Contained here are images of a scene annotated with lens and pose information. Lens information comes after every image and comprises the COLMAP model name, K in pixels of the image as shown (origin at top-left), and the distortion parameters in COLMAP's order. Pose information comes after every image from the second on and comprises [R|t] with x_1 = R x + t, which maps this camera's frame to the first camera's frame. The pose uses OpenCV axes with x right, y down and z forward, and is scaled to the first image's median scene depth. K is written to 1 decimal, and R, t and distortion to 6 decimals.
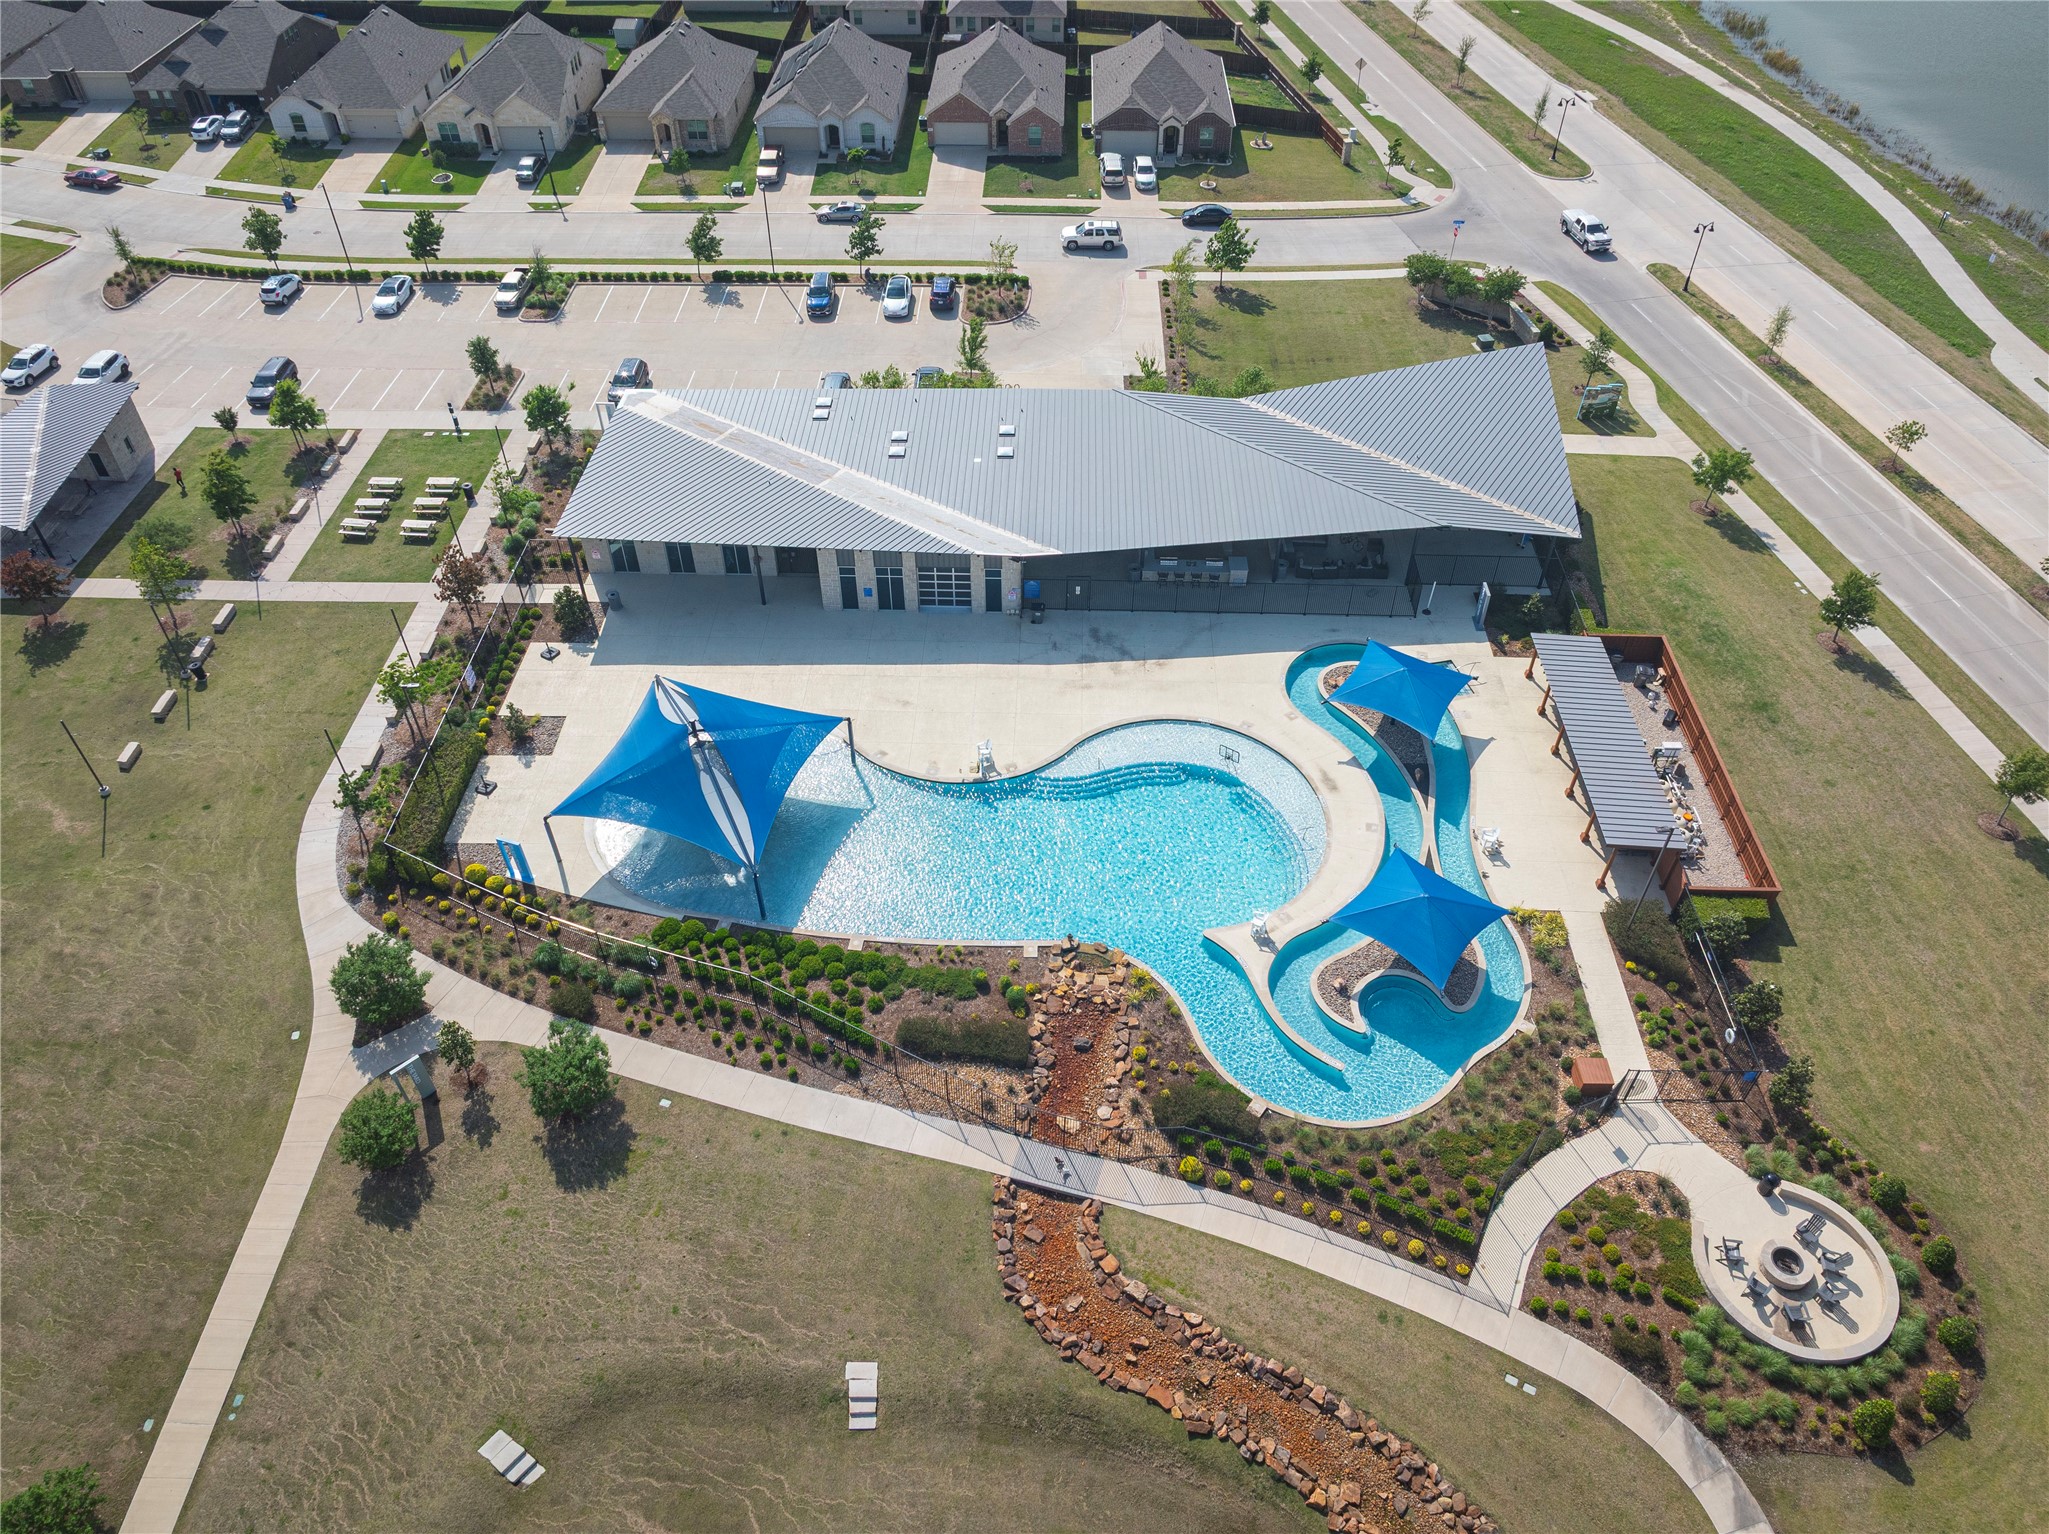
lens RADIAL K [[1439.5, 0, 1022.1], [0, 1439.5, 769.0], [0, 0, 1]] dist [-0.027560, 0.012789]
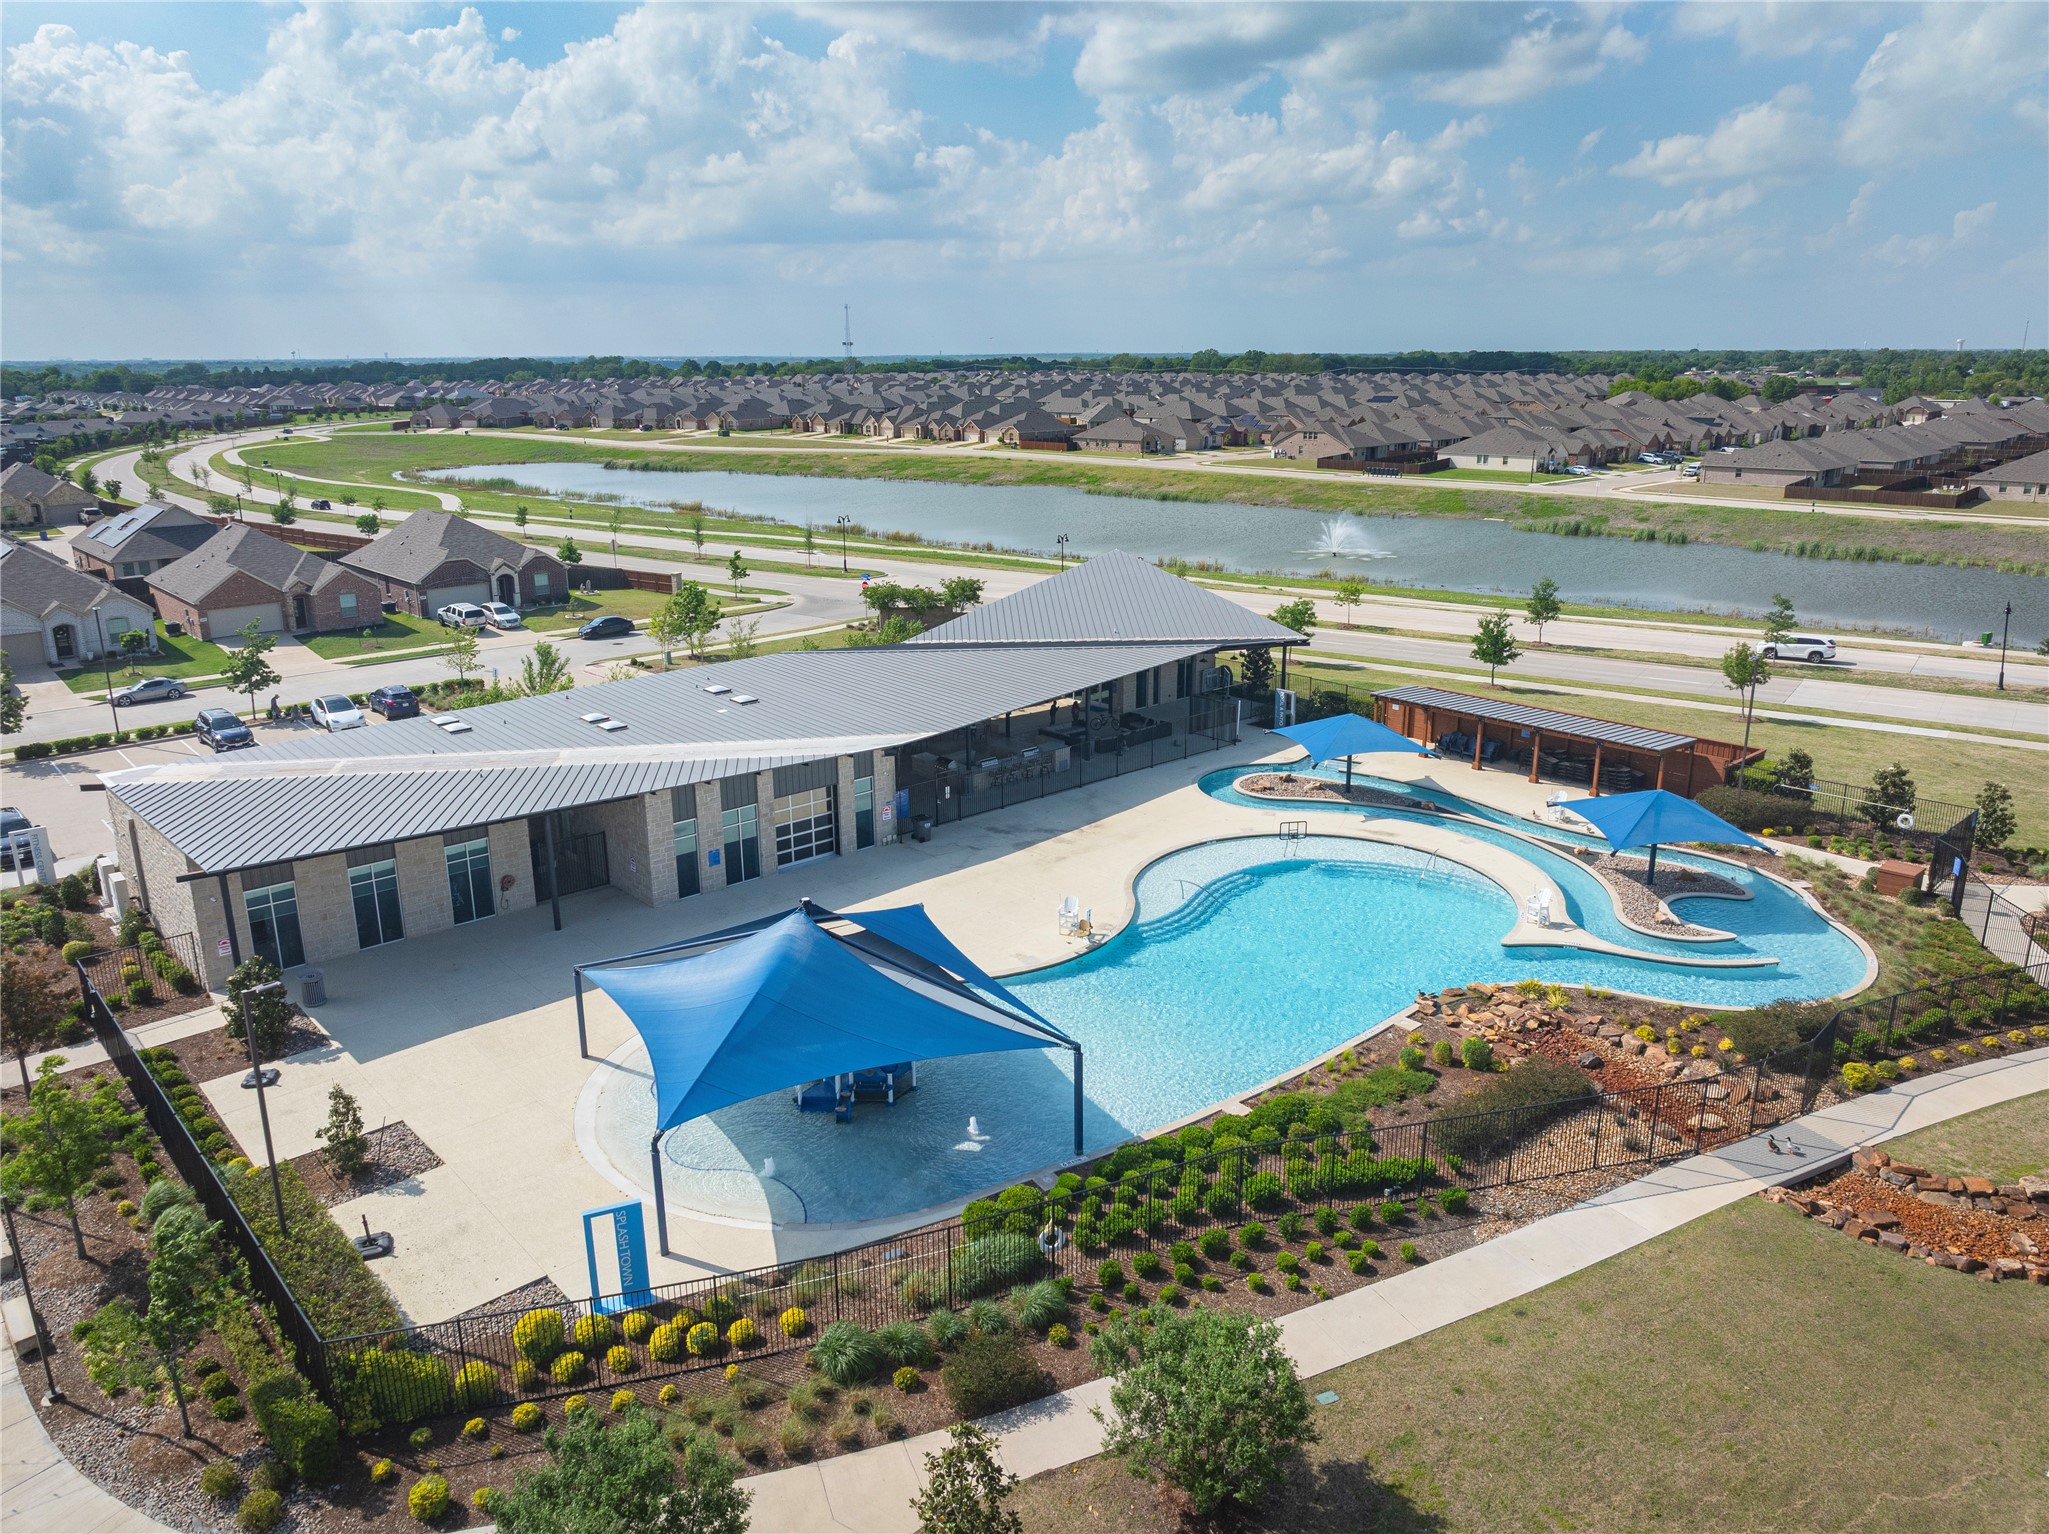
lens RADIAL K [[1439.5, 0, 1025.1], [0, 1439.5, 766.9], [0, 0, 1]] dist [-0.027560, 0.012789]
pose [[0.721938, -0.191982, 0.664793, -0.562168], [0.483139, 0.827631, -0.285662, 0.133641], [-0.495361, 0.527418, 0.690252, 0.556833]]
